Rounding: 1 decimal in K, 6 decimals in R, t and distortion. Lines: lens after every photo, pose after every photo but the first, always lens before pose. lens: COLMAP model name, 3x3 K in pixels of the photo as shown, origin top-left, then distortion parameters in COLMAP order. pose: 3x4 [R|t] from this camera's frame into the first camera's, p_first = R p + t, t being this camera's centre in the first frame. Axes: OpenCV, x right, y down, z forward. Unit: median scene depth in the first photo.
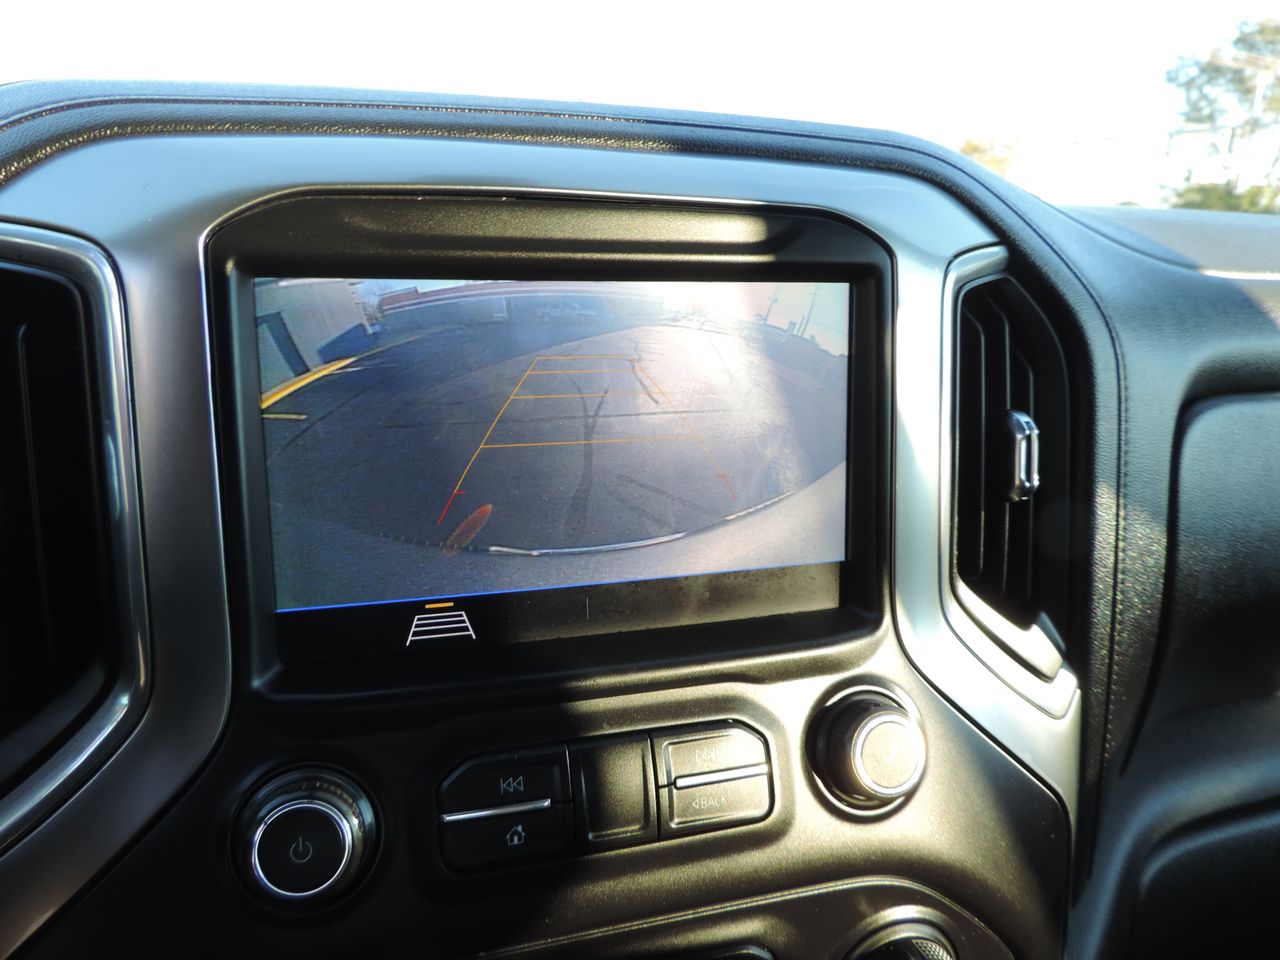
lens RADIAL K [[882.1, 0, 641.8], [0, 882.1, 448.5], [0, 0, 1]] dist [-0.004008, -0.000859]
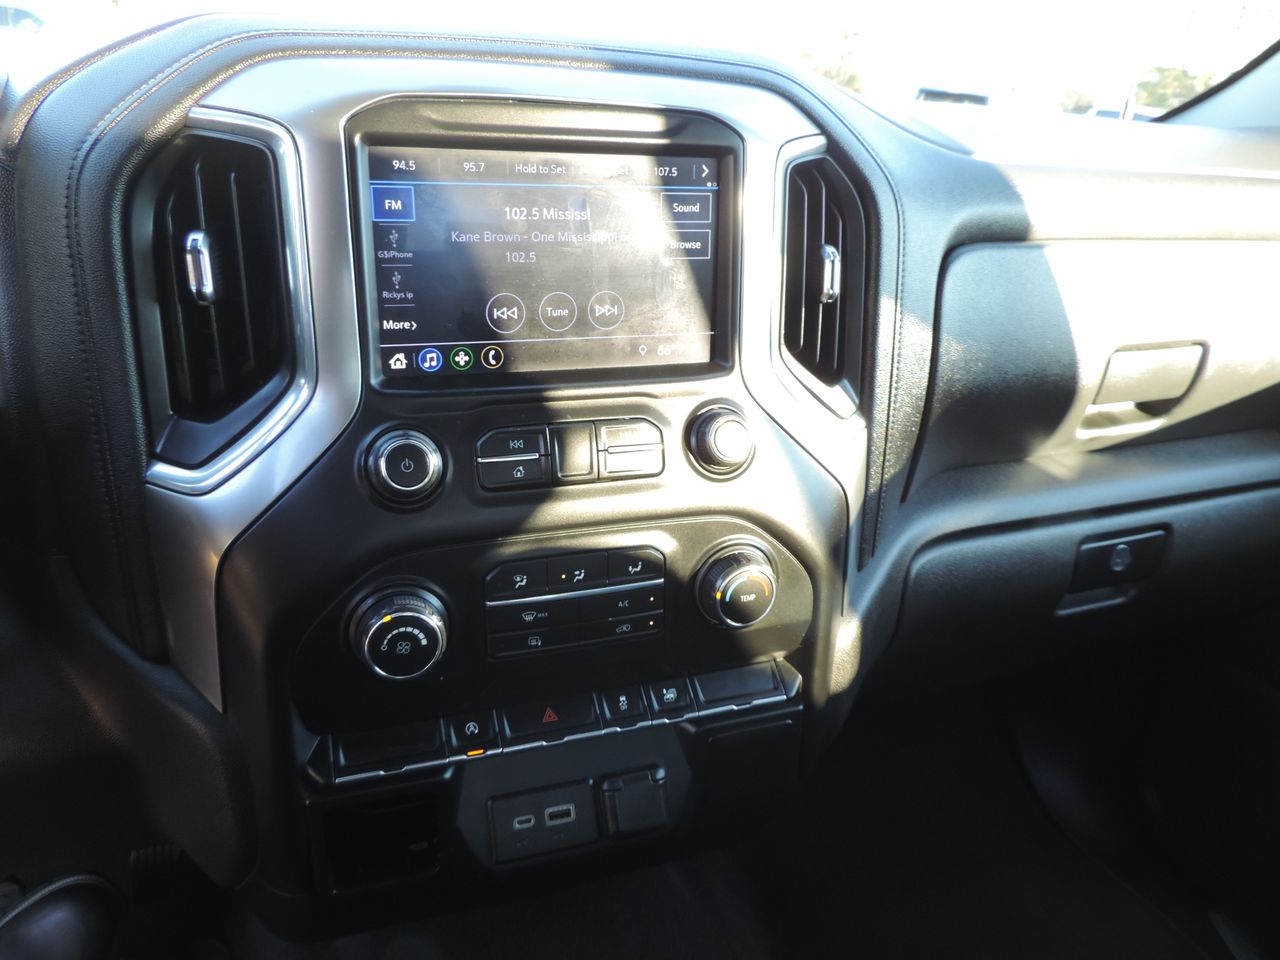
lens RADIAL K [[901.4, 0, 640.0], [0, 901.4, 480.0], [0, 0, 1]] dist [-0.014116, -0.005379]
pose [[0.998704, 0.006639, 0.050463, 0.010125], [-0.014553, 0.987313, 0.158120, 0.140111], [-0.048773, -0.158649, 0.986130, -0.731074]]
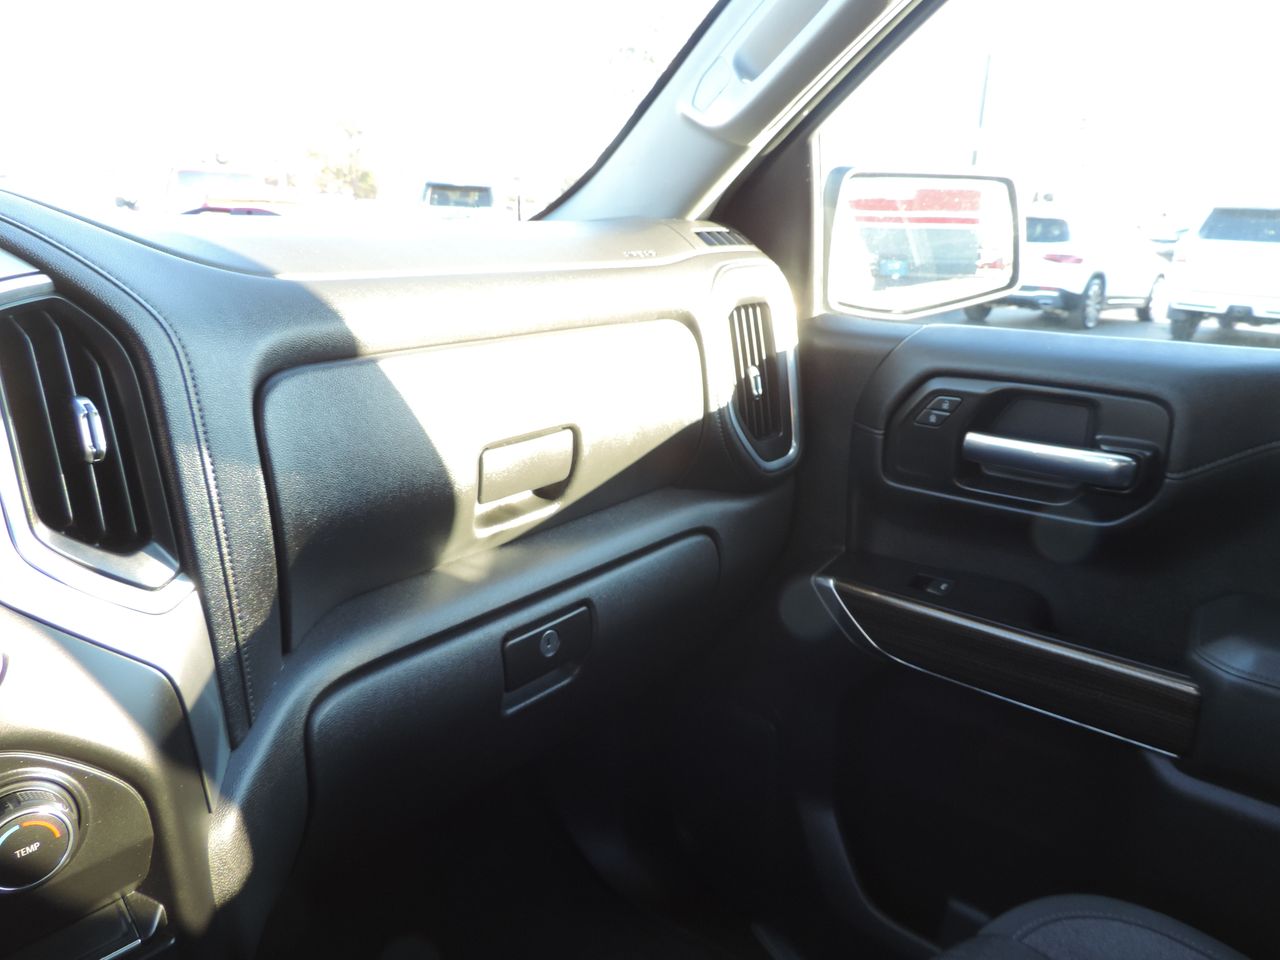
lens RADIAL K [[901.4, 0, 640.0], [0, 901.4, 480.0], [0, 0, 1]] dist [-0.014116, -0.005379]
pose [[0.863424, -0.157389, 0.479299, 0.551744], [0.128409, 0.987360, 0.092902, 0.073533], [-0.487863, -0.018668, 0.872721, -0.689901]]
